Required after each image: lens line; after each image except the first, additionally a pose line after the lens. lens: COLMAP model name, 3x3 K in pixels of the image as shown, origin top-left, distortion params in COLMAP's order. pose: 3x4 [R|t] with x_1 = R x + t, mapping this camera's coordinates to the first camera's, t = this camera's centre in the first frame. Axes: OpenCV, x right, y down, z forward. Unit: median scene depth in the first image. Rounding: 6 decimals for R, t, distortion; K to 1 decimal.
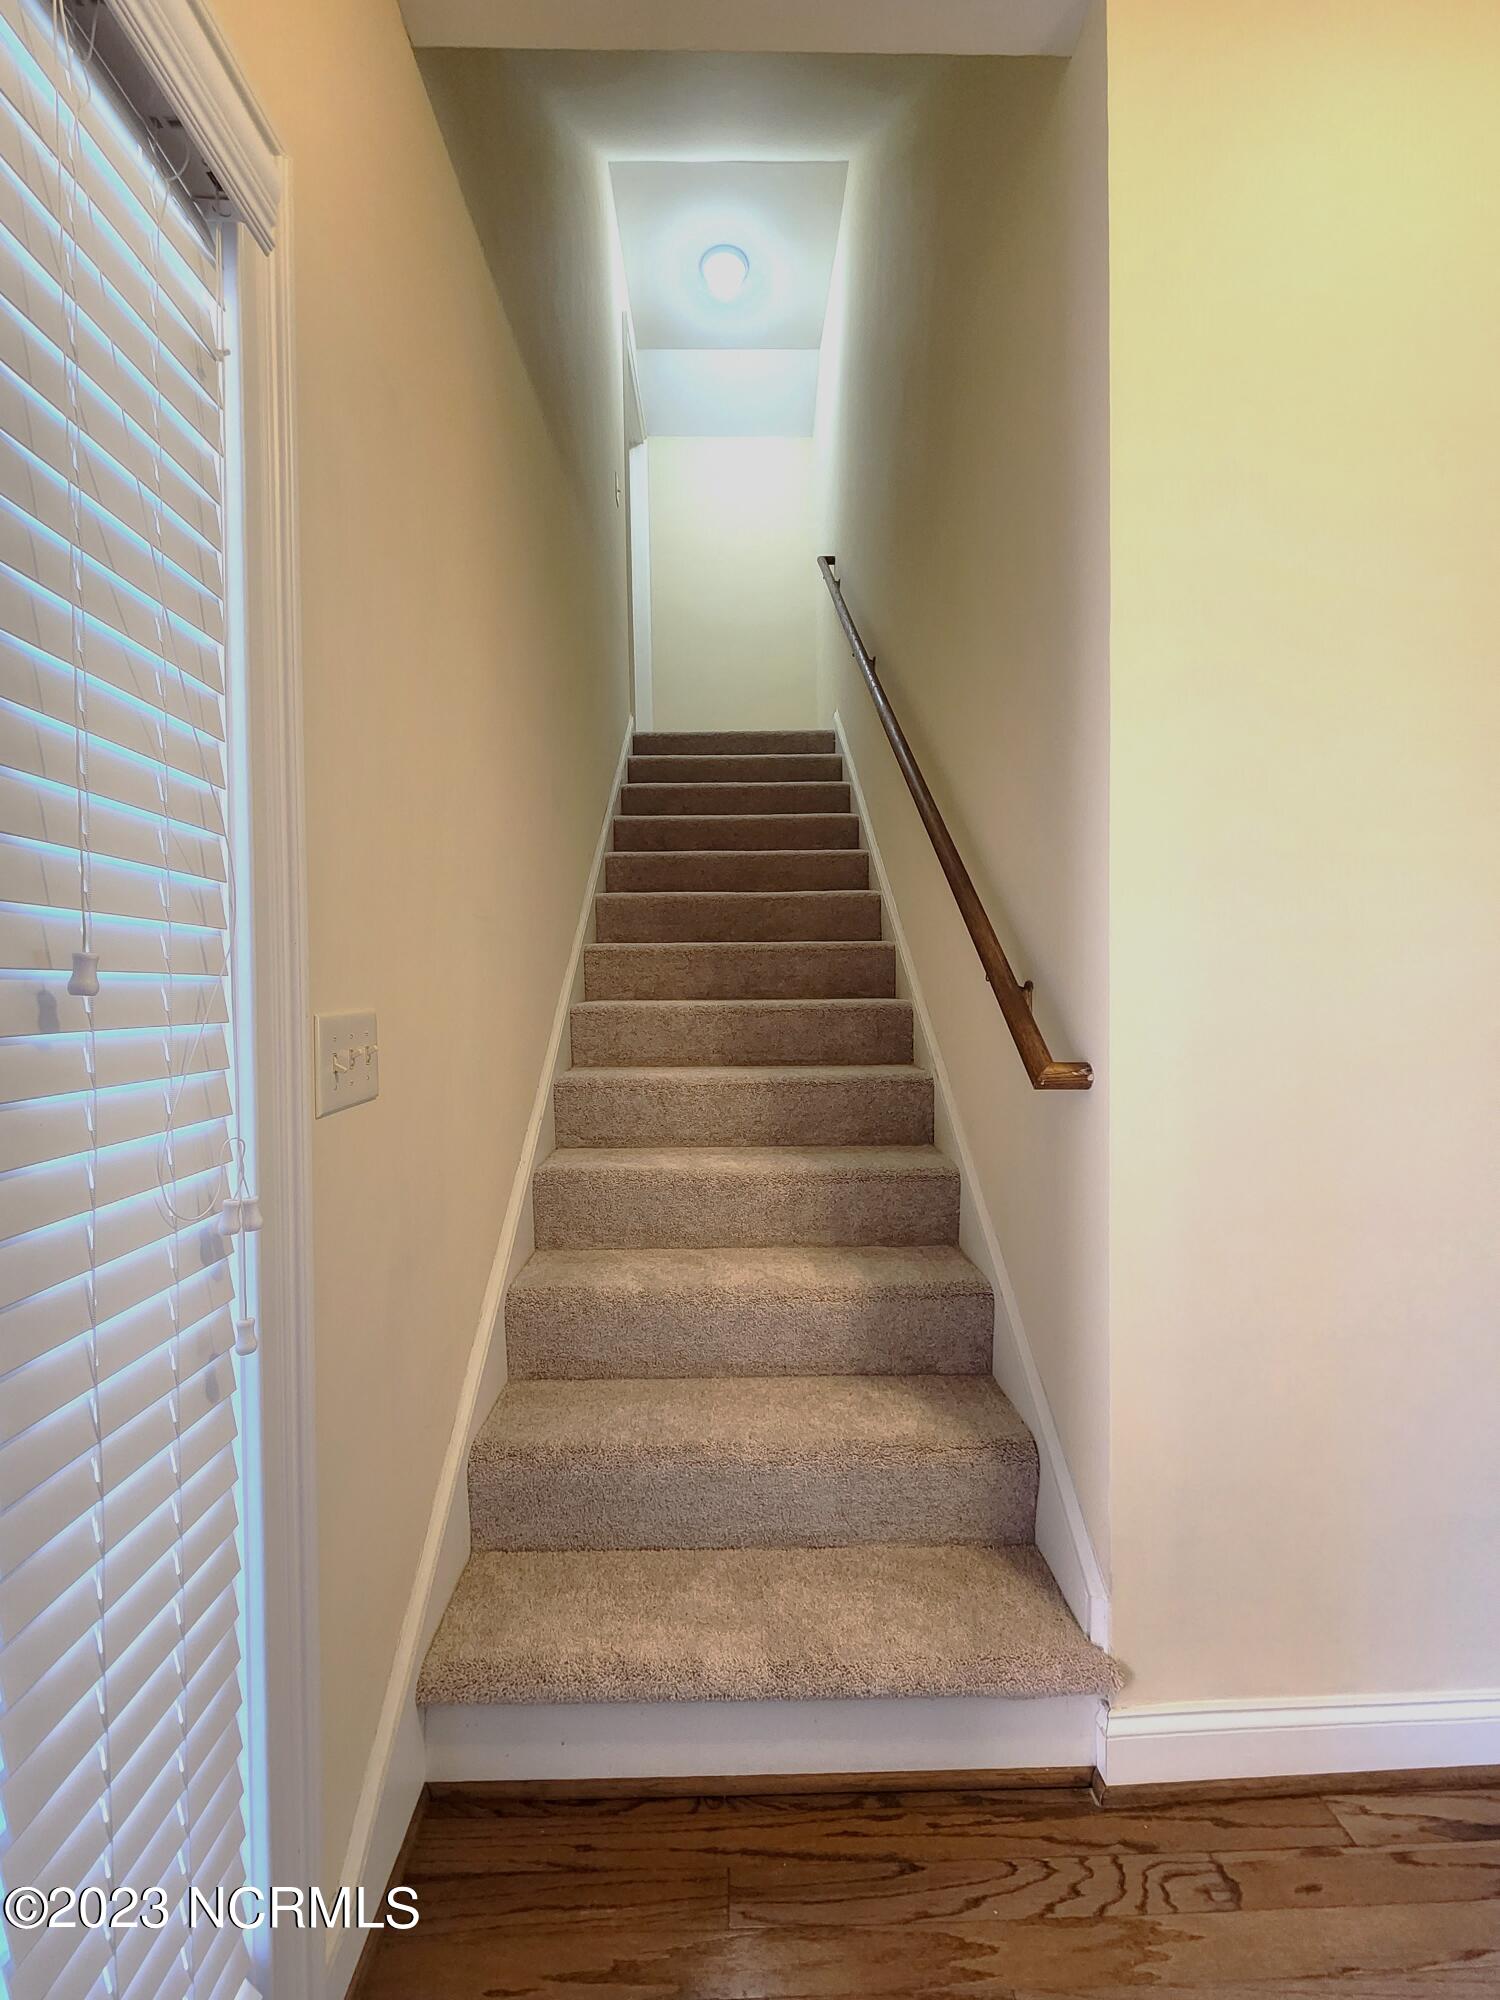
lens RADIAL K [[833.2, 0, 745.4], [0, 833.2, 984.9], [0, 0, 1]] dist [-0.000238, -0.002069]
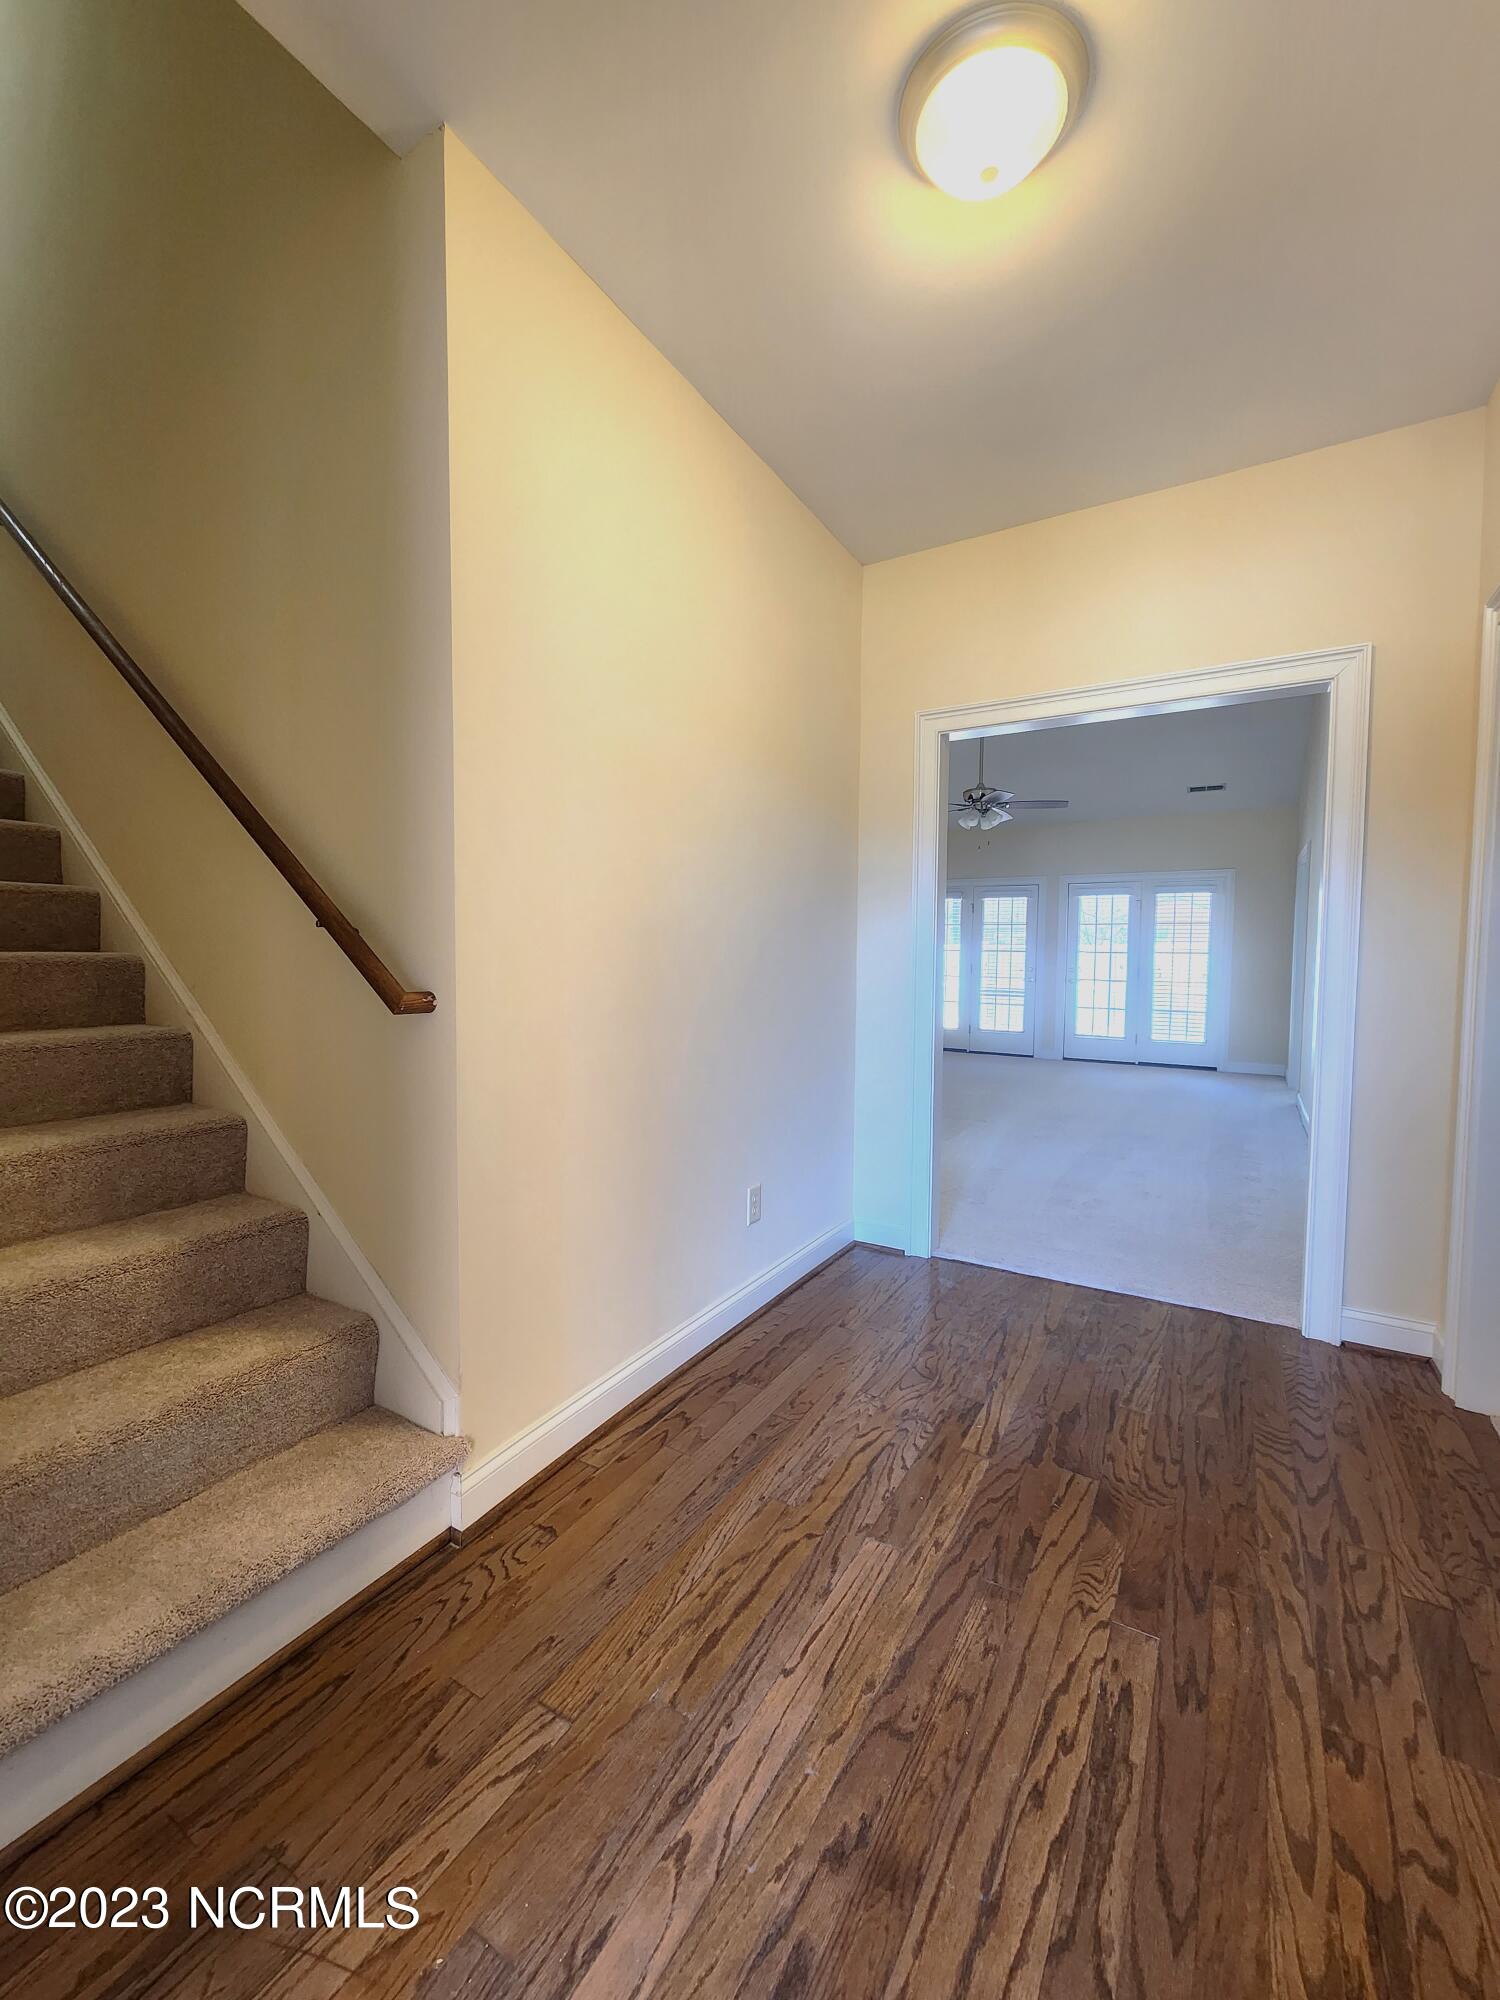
lens RADIAL K [[833.2, 0, 740.4], [0, 833.2, 993.5], [0, 0, 1]] dist [-0.000238, -0.002069]
pose [[0.528450, -0.029795, 0.848441, -0.397637], [-0.003534, 0.999298, 0.037294, 0.046714], [-0.848957, -0.022707, 0.527974, -0.058025]]
